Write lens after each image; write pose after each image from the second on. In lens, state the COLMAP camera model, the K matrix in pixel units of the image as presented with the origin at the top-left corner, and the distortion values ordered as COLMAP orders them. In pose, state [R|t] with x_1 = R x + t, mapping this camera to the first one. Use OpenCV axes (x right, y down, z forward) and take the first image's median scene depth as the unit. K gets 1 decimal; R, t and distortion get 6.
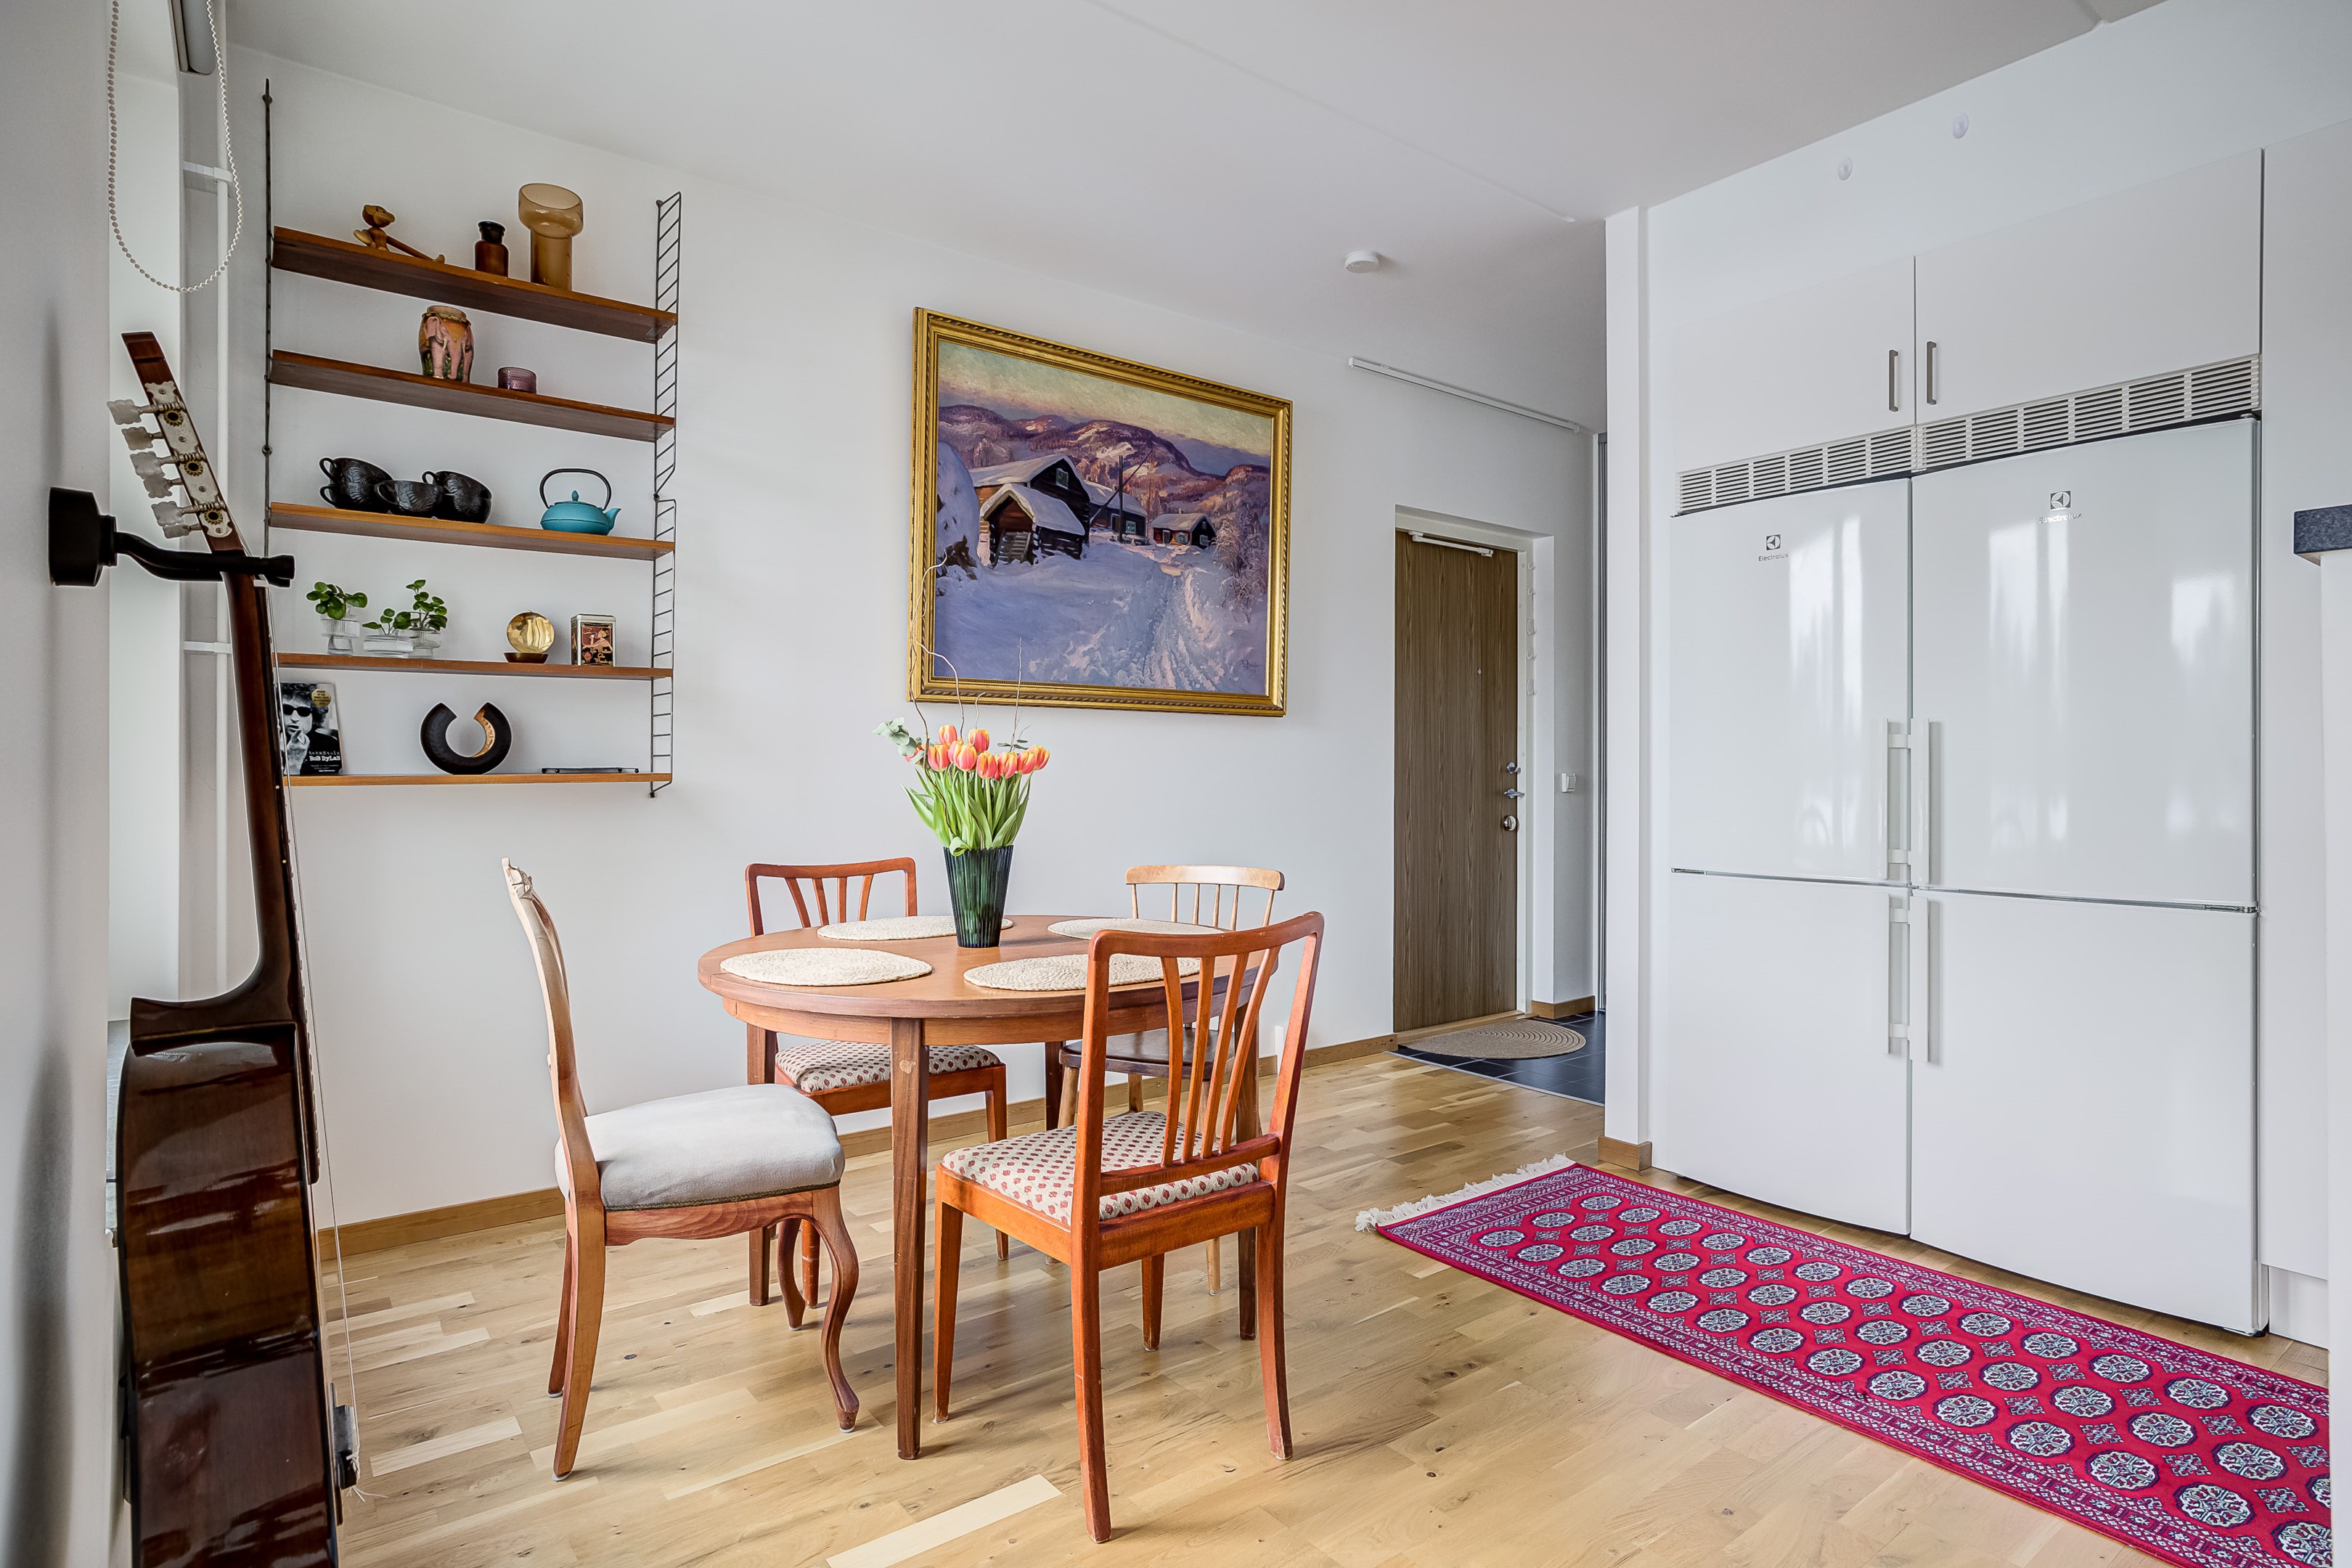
lens RADIAL K [[1224.3, 0, 1192.5], [0, 1224.3, 772.1], [0, 0, 1]] dist [-0.015806, 0.007330]
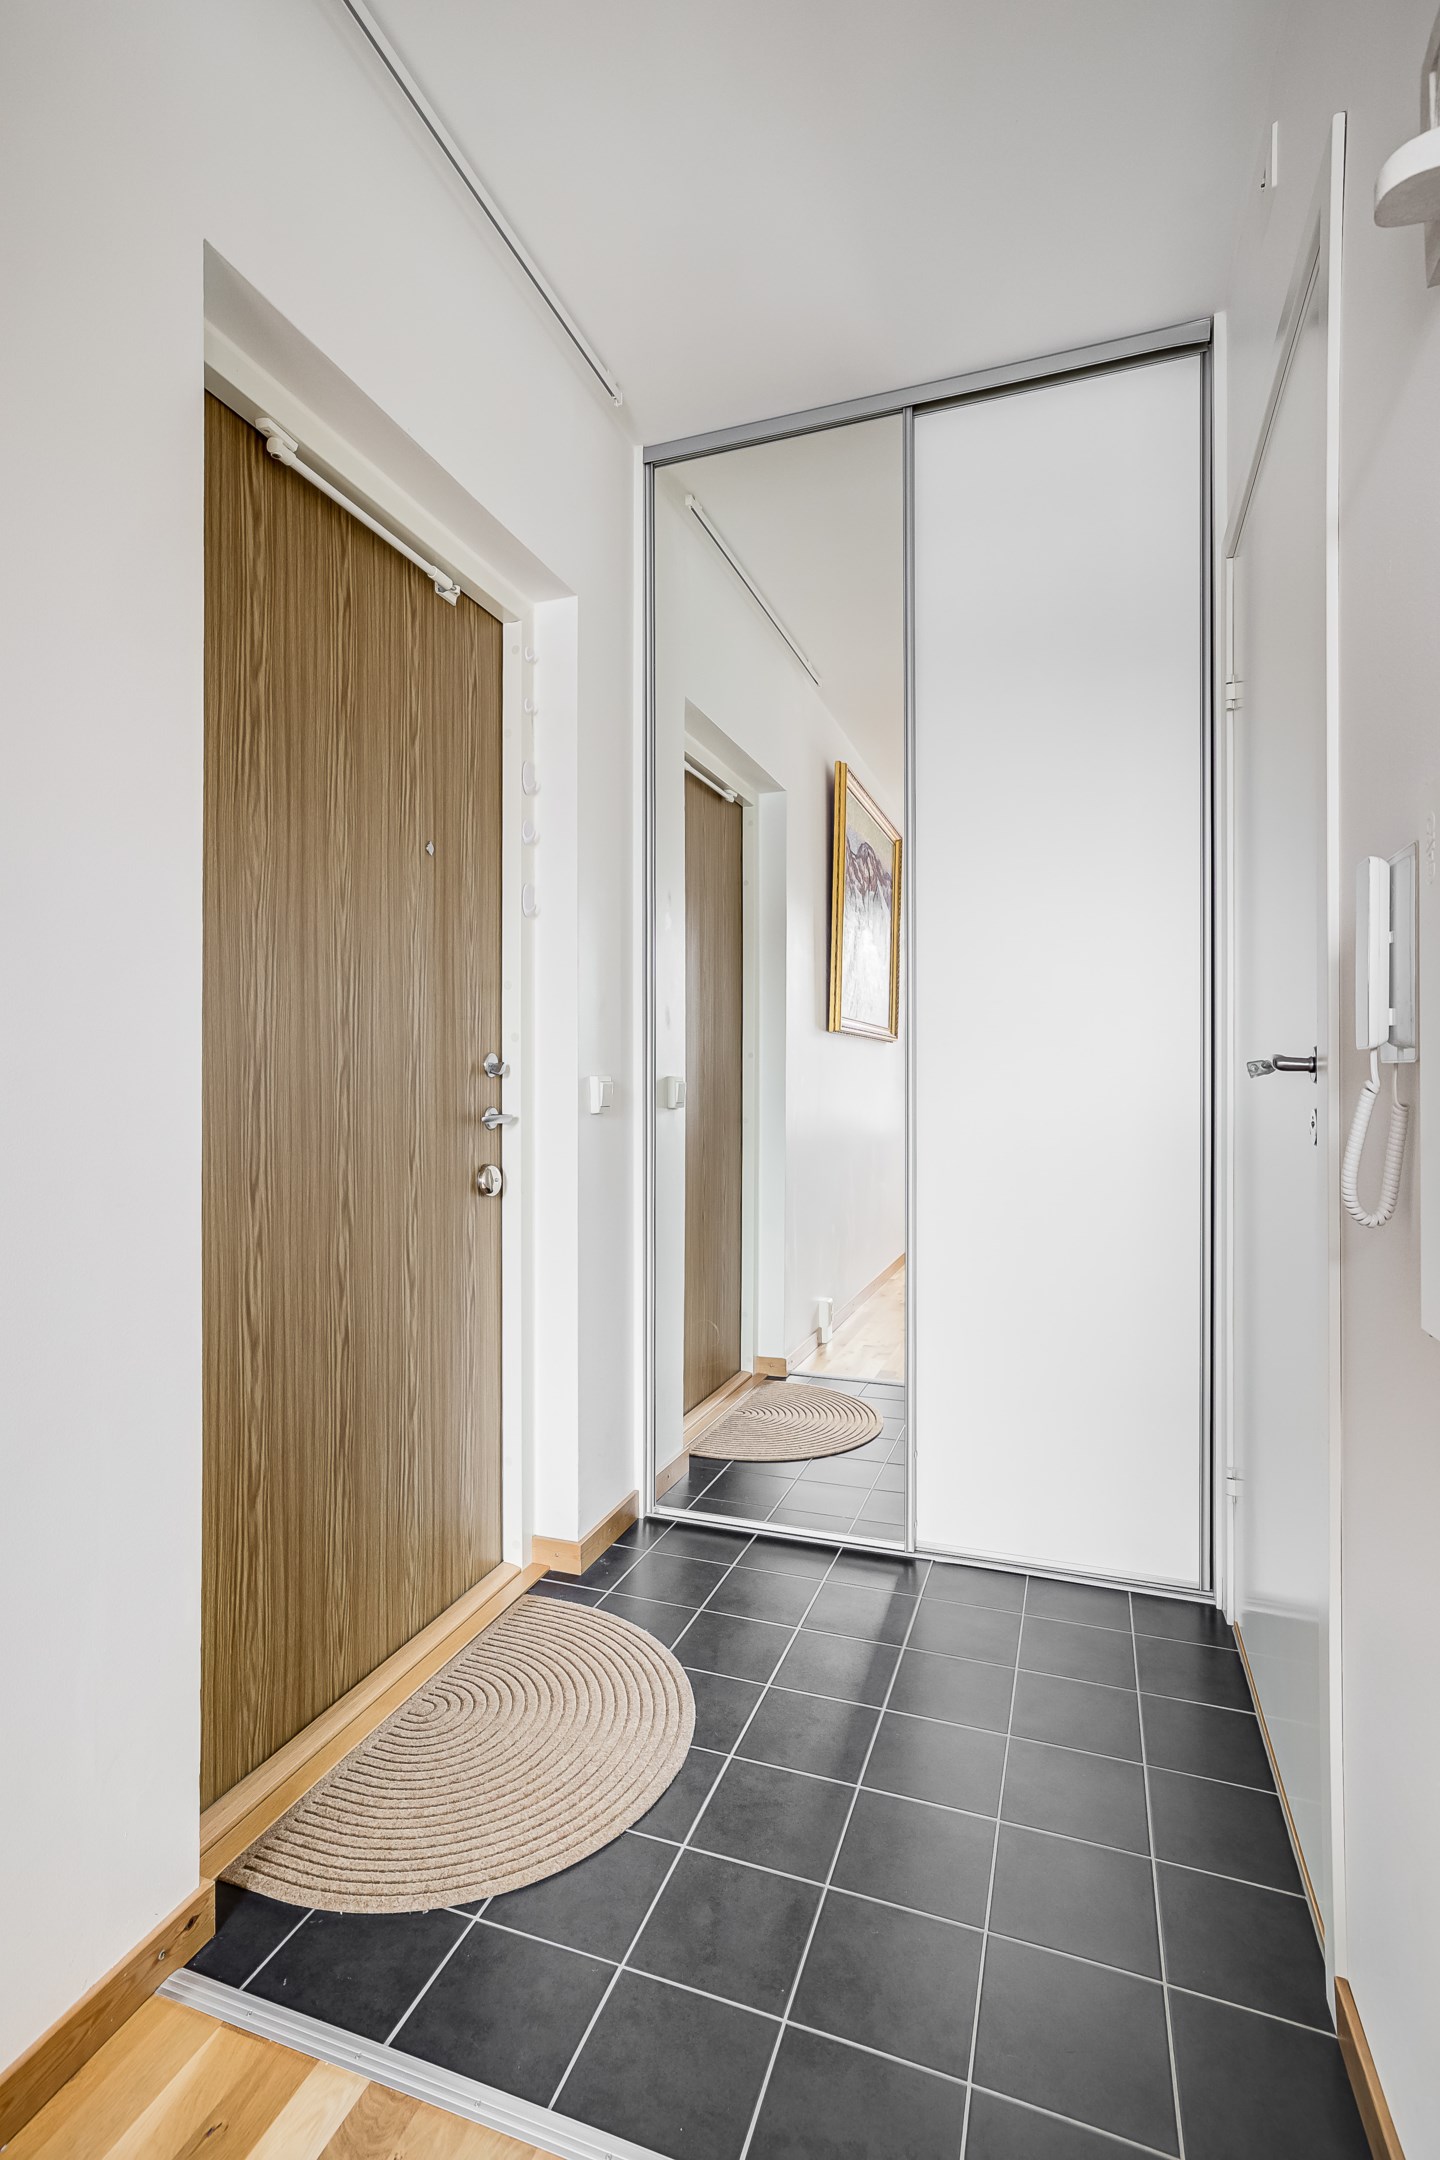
lens RADIAL K [[1031.2, 0, 720.8], [0, 1031.2, 1075.0], [0, 0, 1]] dist [-0.024252, 0.010628]
pose [[0.838438, -0.003557, 0.544985, 0.115856], [0.002560, 0.999993, 0.002588, -0.000389], [-0.544990, -0.000774, 0.838442, 0.612878]]
